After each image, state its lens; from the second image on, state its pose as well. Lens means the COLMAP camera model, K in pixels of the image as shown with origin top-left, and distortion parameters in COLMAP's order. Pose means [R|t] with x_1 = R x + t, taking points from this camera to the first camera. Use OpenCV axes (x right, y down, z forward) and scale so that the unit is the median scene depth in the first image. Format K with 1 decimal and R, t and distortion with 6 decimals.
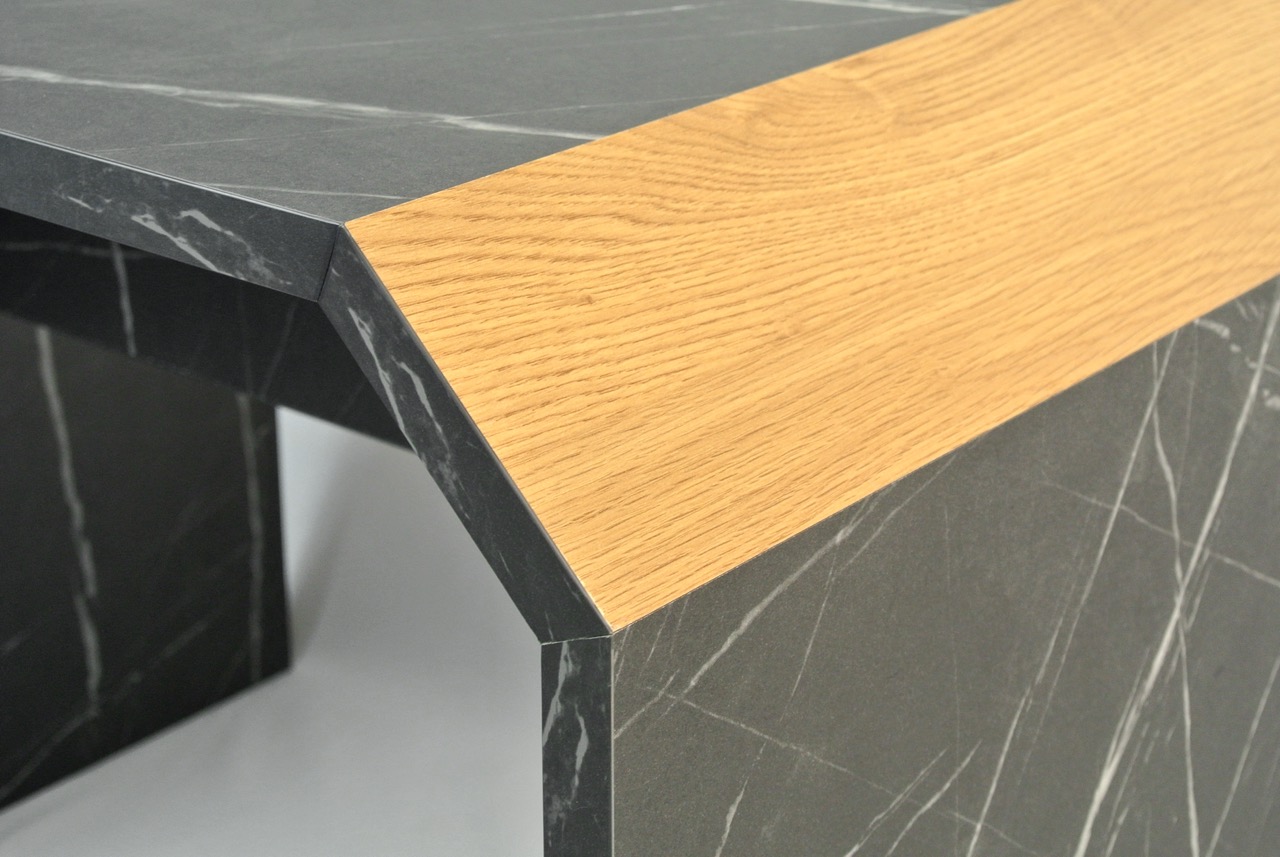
lens RADIAL K [[2670.5, 0, 620.6], [0, 2670.5, 424.4], [0, 0, 1]] dist [0.013897, -0.054169]
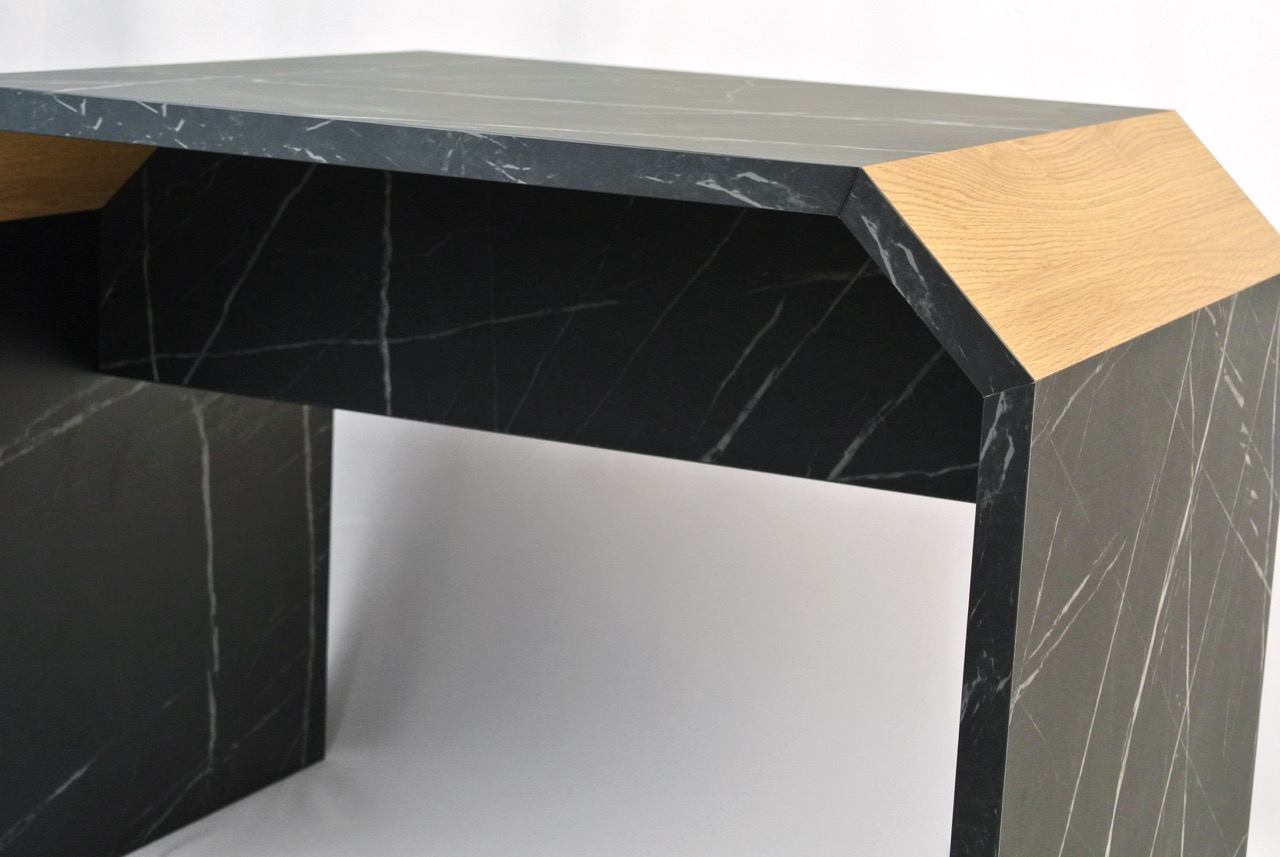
lens RADIAL K [[2670.5, 0, 620.6], [0, 2670.5, 424.4], [0, 0, 1]] dist [0.013897, -0.054169]
pose [[0.974101, 0.001091, 0.226109, -0.614713], [0.039948, 0.983427, -0.176846, 0.372858], [-0.222555, 0.181299, 0.957914, -0.592235]]
